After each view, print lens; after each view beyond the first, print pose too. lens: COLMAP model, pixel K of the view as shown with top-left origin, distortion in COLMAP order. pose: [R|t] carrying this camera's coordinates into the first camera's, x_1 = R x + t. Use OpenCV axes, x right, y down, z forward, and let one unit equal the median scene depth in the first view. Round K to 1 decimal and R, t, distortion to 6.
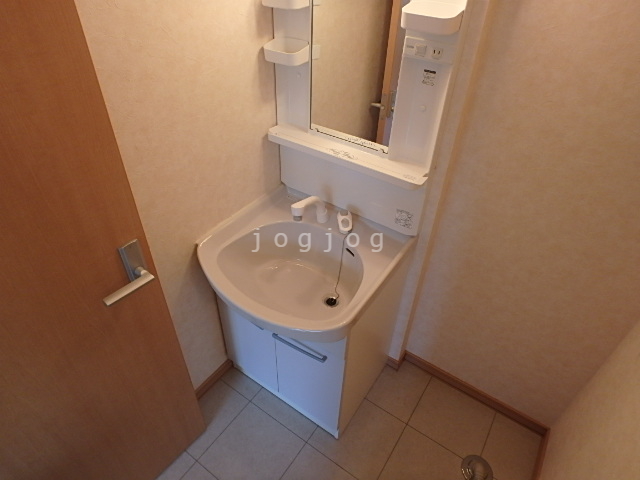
lens RADIAL K [[404.7, 0, 326.2], [0, 404.7, 235.3], [0, 0, 1]] dist [-0.022107, -0.003186]
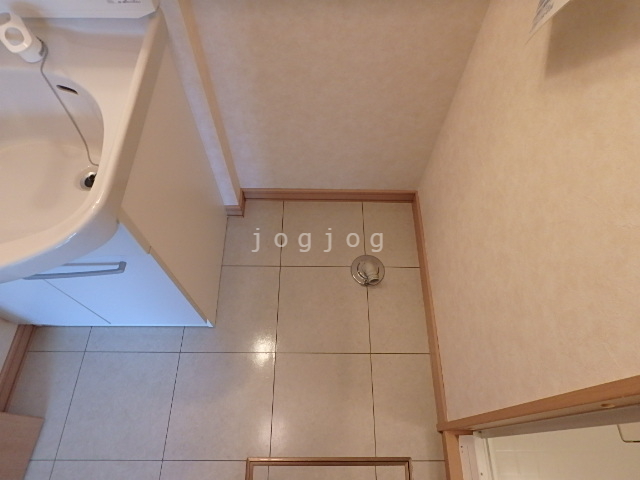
lens RADIAL K [[404.7, 0, 317.3], [0, 404.7, 237.9], [0, 0, 1]] dist [-0.022107, -0.003186]
pose [[0.832157, -0.500498, 0.238783, 0.098644], [0.365365, 0.818765, 0.442868, 0.081322], [-0.417162, -0.281292, 0.864205, 0.272210]]
